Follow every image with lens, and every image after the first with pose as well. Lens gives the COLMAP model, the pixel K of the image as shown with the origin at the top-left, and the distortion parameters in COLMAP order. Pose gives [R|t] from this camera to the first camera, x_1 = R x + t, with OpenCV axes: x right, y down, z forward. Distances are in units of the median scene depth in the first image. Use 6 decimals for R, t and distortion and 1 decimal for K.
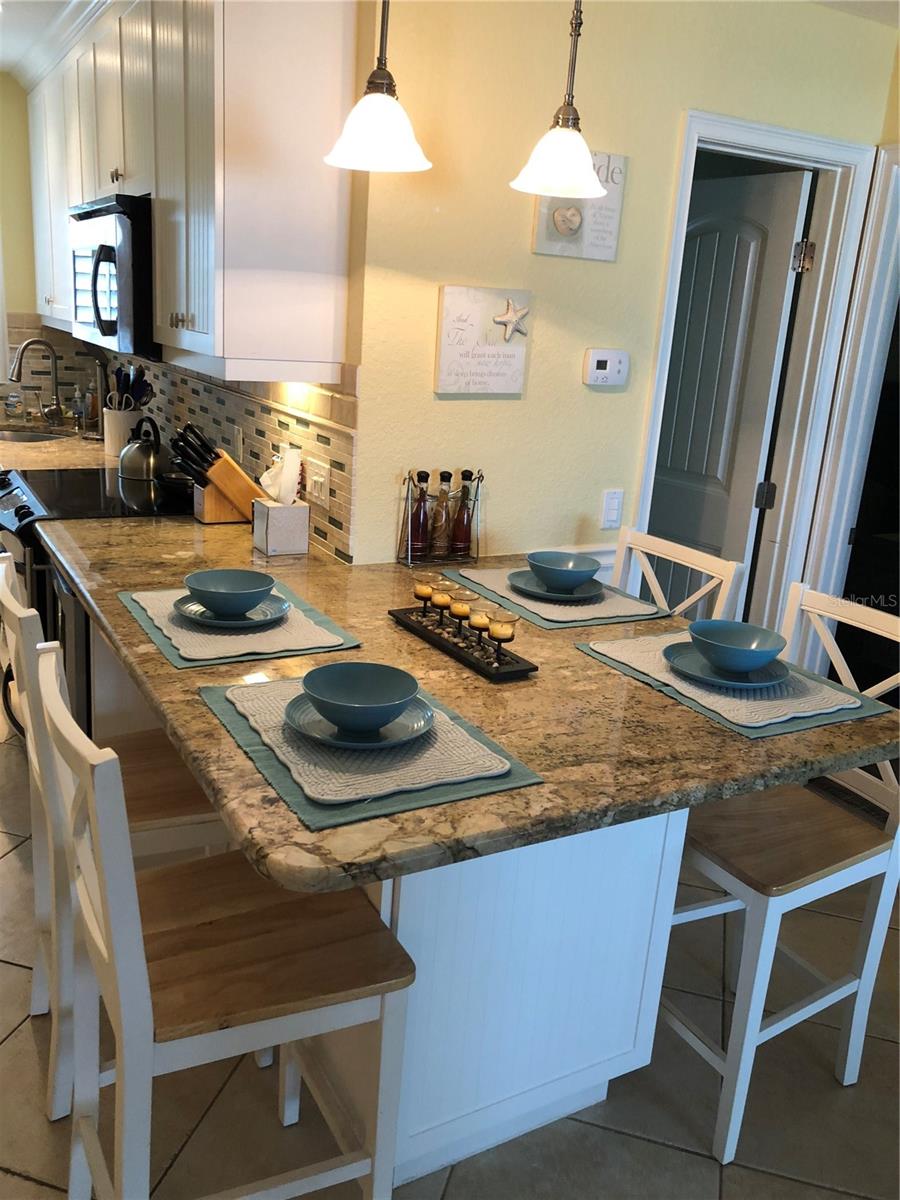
lens RADIAL K [[994.4, 0, 449.5], [0, 994.4, 598.2], [0, 0, 1]] dist [0.010125, 0.002834]
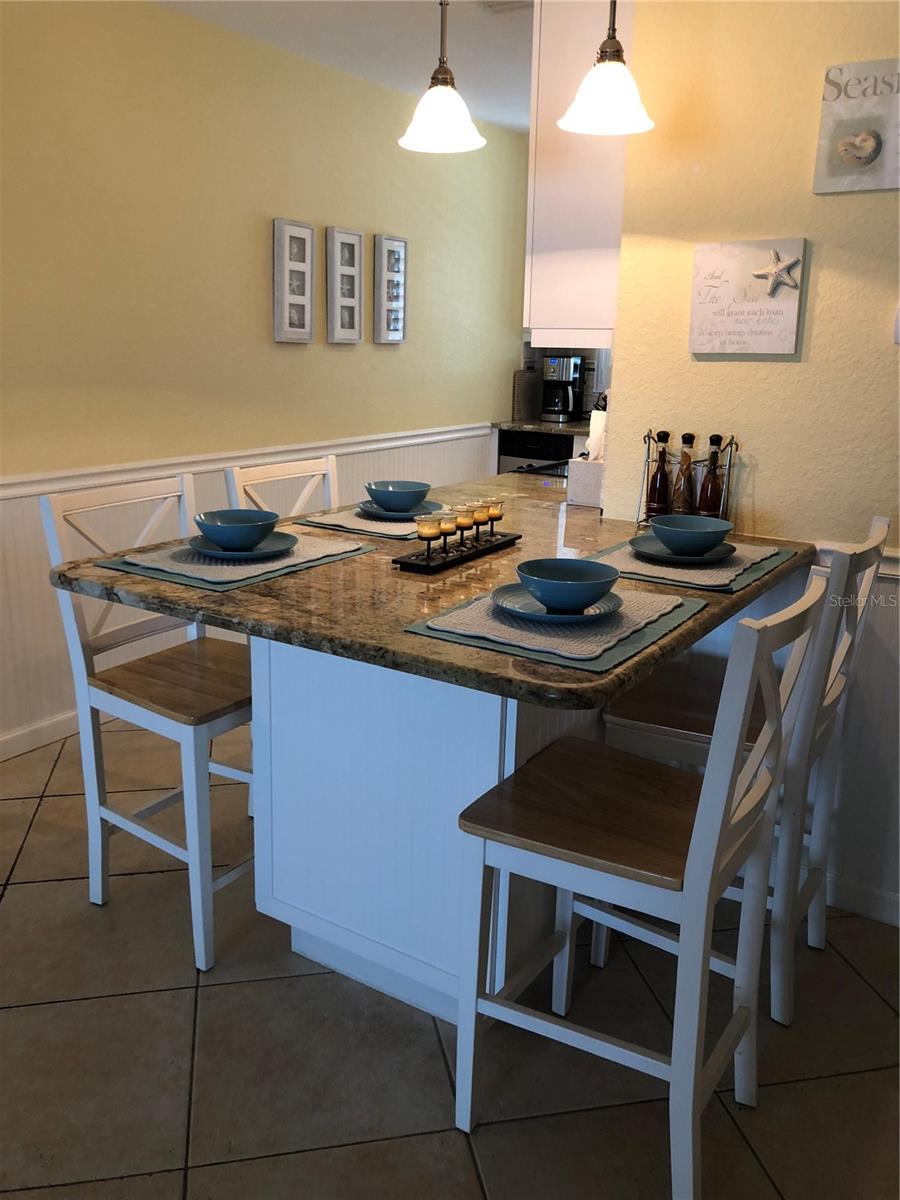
lens RADIAL K [[994.4, 0, 448.6], [0, 994.4, 597.2], [0, 0, 1]] dist [0.010125, 0.002834]
pose [[0.459449, 0.166455, -0.872467, 0.777659], [-0.234294, 0.970204, 0.061720, 0.023757], [0.856745, 0.176057, 0.484759, 0.355501]]
